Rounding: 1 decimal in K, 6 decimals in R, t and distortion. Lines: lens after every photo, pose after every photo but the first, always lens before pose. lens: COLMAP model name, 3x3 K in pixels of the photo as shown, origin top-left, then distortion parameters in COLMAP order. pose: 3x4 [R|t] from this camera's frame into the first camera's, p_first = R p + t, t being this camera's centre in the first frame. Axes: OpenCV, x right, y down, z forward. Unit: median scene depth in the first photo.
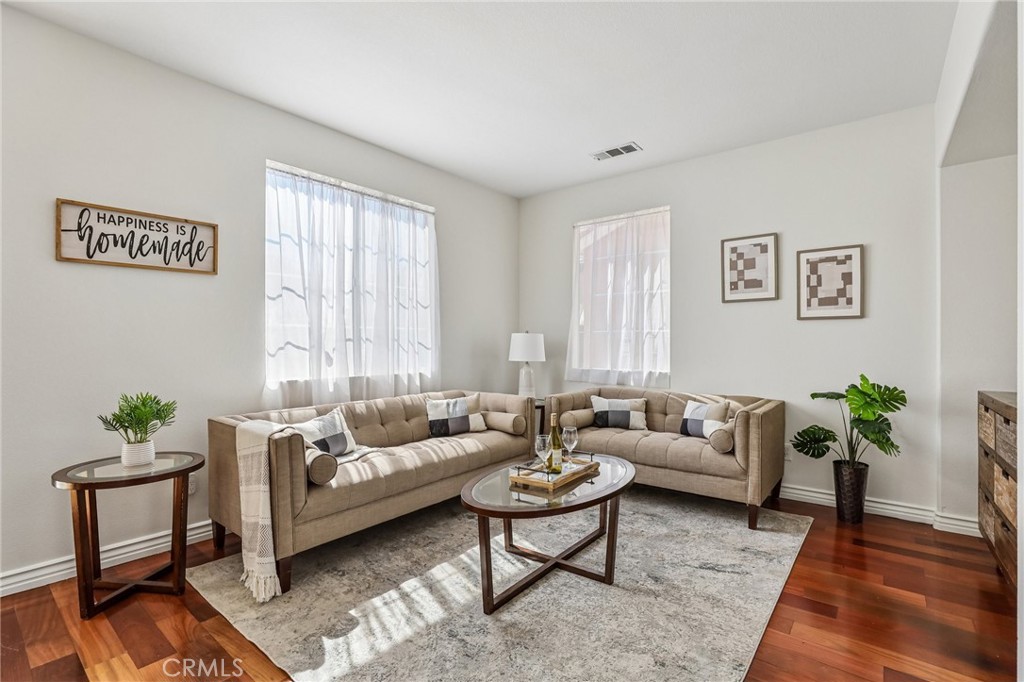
lens RADIAL K [[471.7, 0, 519.6], [0, 471.7, 345.8], [0, 0, 1]] dist [-0.032281, 0.000814]
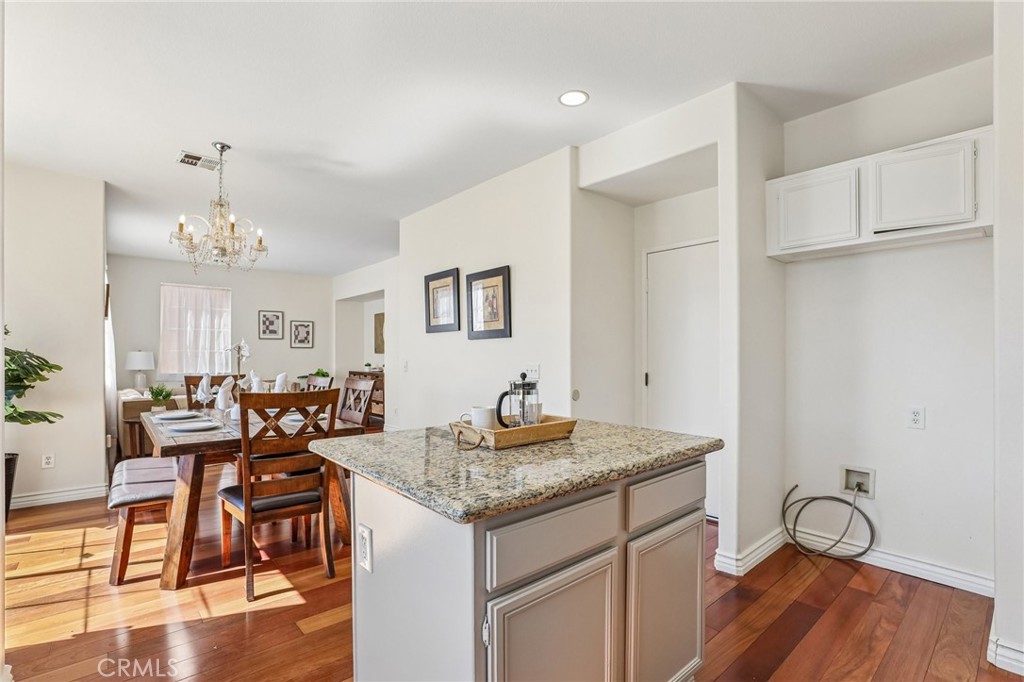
lens RADIAL K [[471.5, 0, 498.6], [0, 471.5, 354.5], [0, 0, 1]] dist [-0.001005, -0.000089]
pose [[0.209605, -0.000854, 0.977786, -1.608185], [0.003100, 0.999995, 0.000209, -0.017051], [-0.977781, 0.002987, 0.209607, -0.609034]]
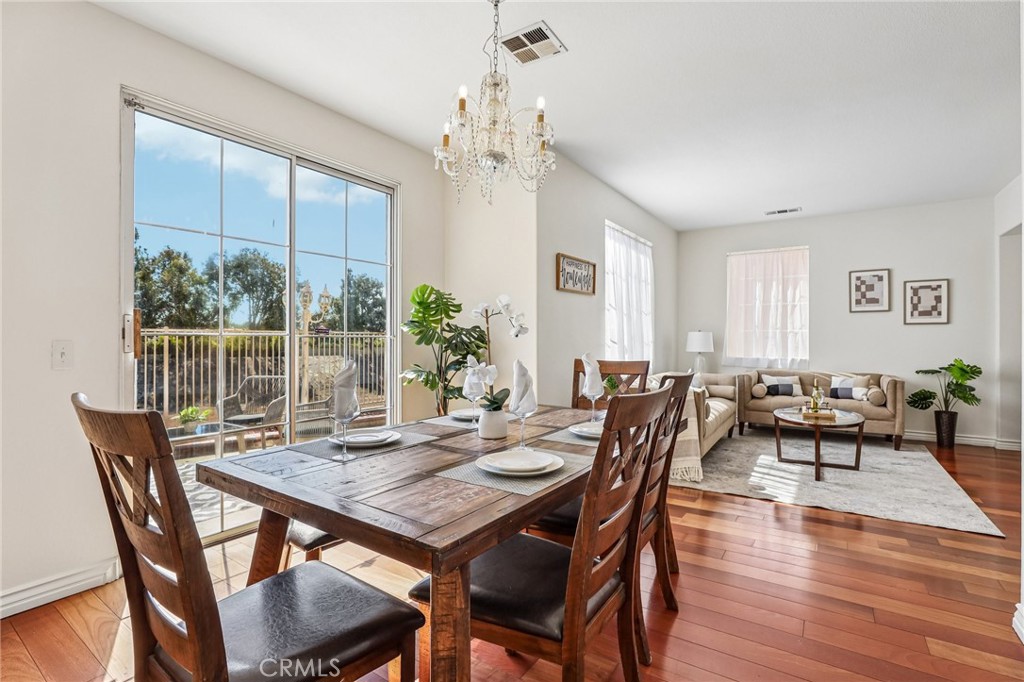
lens RADIAL K [[476.9, 0, 531.9], [0, 476.9, 338.5], [0, 0, 1]] dist [-0.013389, 0.000850]
pose [[0.994703, 0.001200, 0.102788, -0.806512], [-0.000673, 0.999986, -0.005162, 0.000907], [-0.102793, 0.005065, 0.994690, -0.456270]]
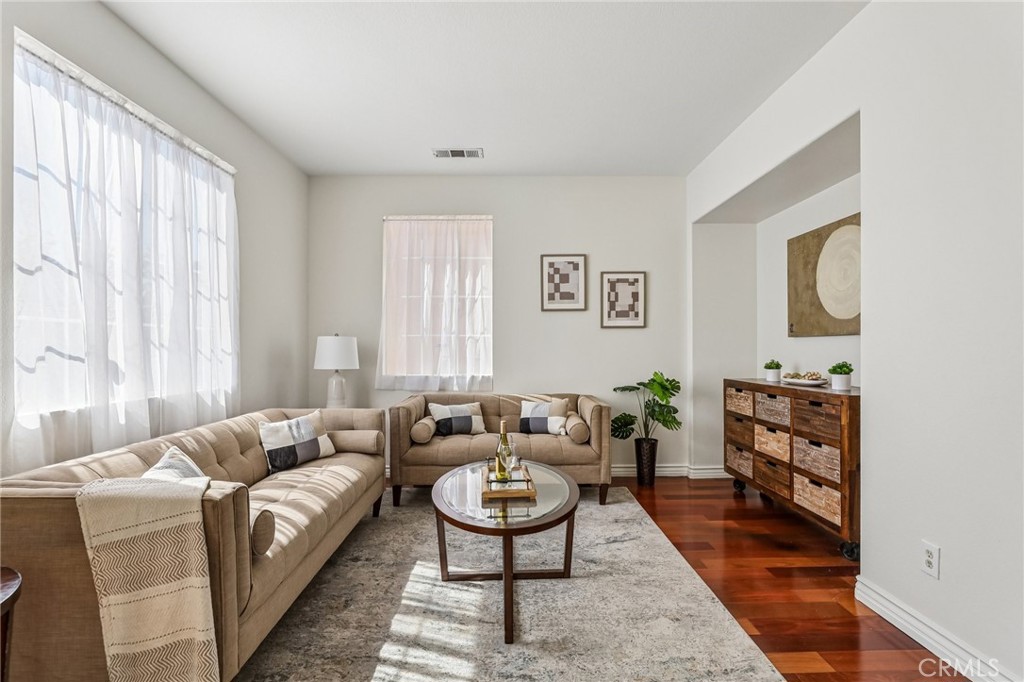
lens RADIAL K [[491.3, 0, 520.1], [0, 491.3, 346.1], [0, 0, 1]] dist [-0.043978, 0.012833]
pose [[0.776087, -0.000755, 0.630626, -0.366172], [0.006180, 0.999960, -0.006408, -0.001774], [-0.630596, 0.008871, 0.776061, 0.137187]]
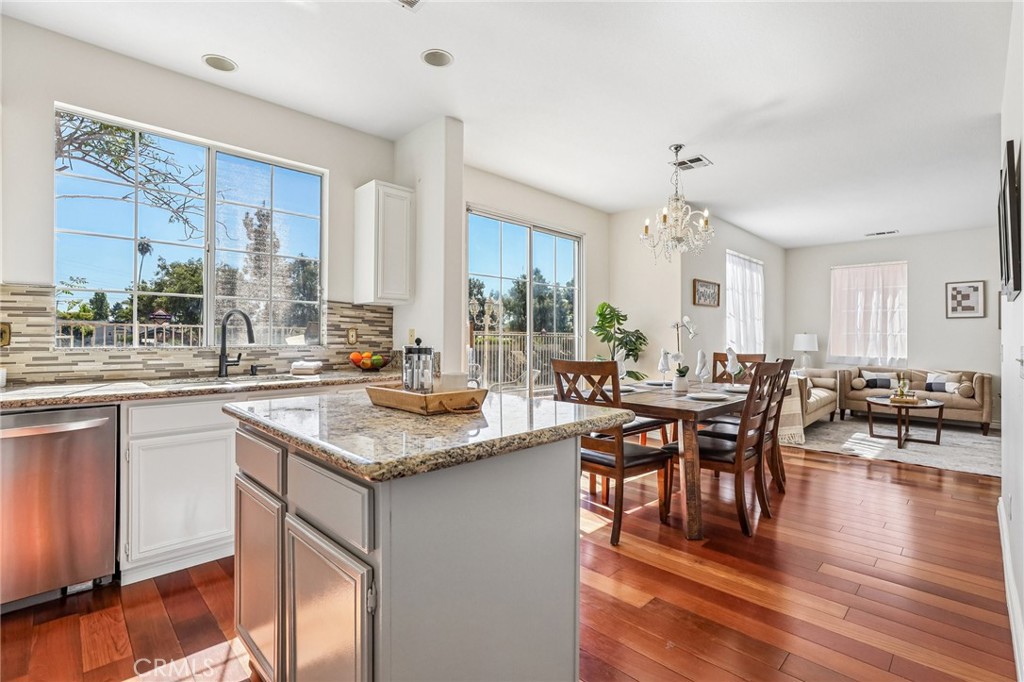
lens RADIAL K [[471.8, 0, 527.9], [0, 471.8, 331.8], [0, 0, 1]] dist [-0.030591, 0.011096]
pose [[0.994590, 0.008675, -0.103514, -1.017556], [-0.010293, 0.999833, -0.015112, 0.000882], [0.103365, 0.016096, 0.994513, -0.957652]]
